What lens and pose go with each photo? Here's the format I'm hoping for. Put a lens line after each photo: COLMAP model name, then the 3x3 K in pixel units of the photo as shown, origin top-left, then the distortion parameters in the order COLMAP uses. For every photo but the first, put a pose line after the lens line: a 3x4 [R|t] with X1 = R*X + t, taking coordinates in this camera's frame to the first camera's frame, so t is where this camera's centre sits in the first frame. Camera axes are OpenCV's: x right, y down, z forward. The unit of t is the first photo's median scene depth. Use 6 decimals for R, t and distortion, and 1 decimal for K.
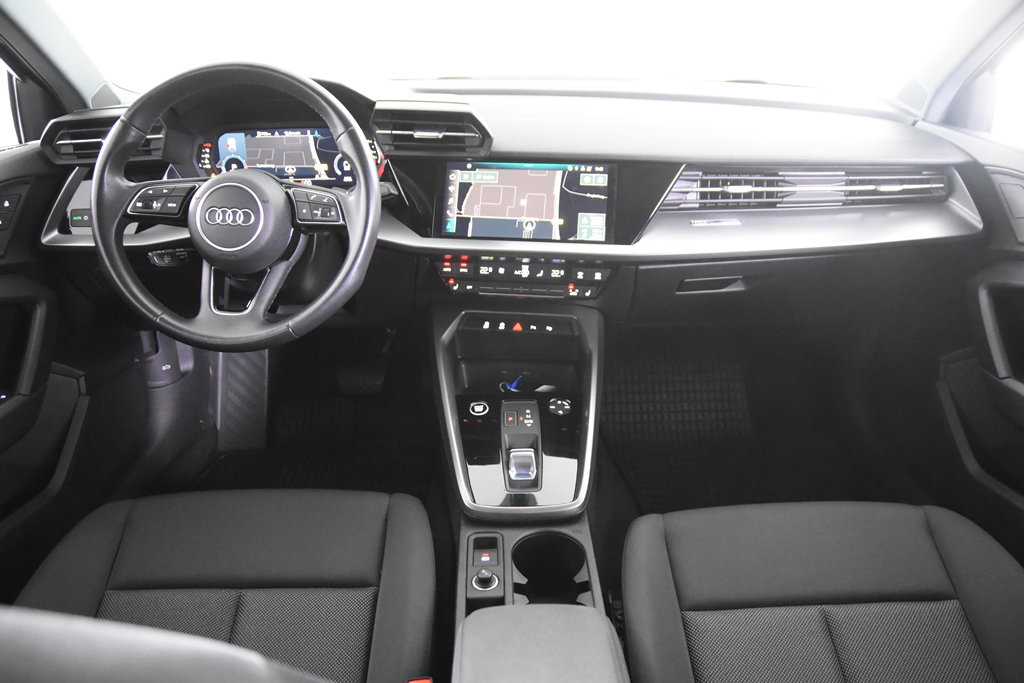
lens RADIAL K [[788.3, 0, 517.2], [0, 788.3, 339.4], [0, 0, 1]] dist [-0.116571, 0.104452]
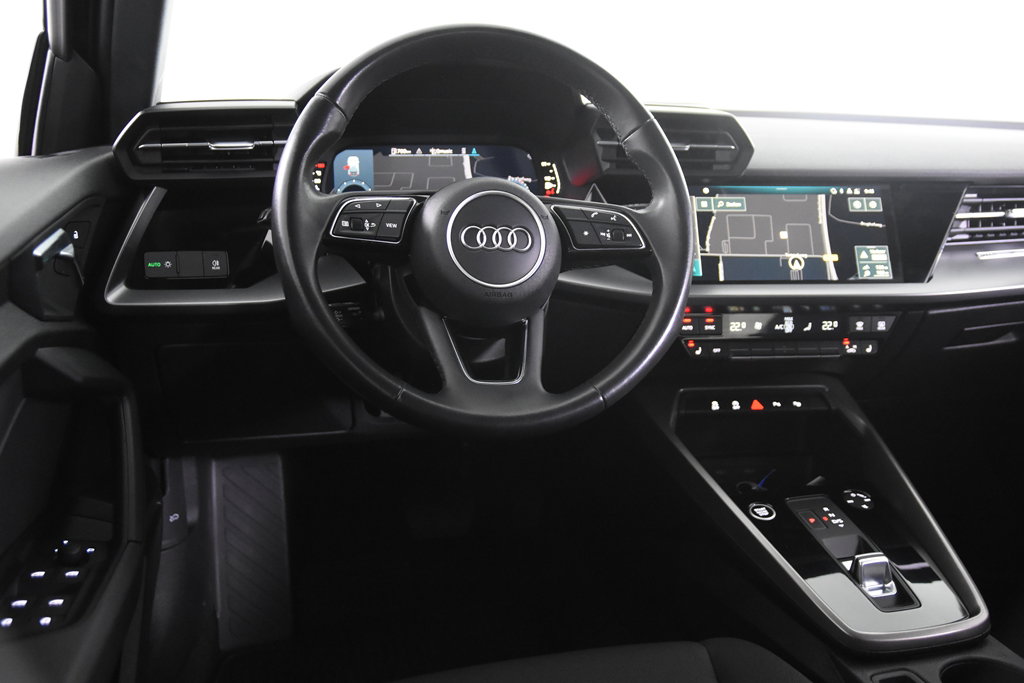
lens RADIAL K [[1006.5, 0, 514.8], [0, 1006.5, 337.8], [0, 0, 1]] dist [-0.017422, 0.000000]
pose [[0.967004, -0.040411, 0.251536, -0.499549], [0.082868, 0.983540, -0.160566, 0.060705], [-0.240907, 0.176113, 0.954436, 0.143788]]
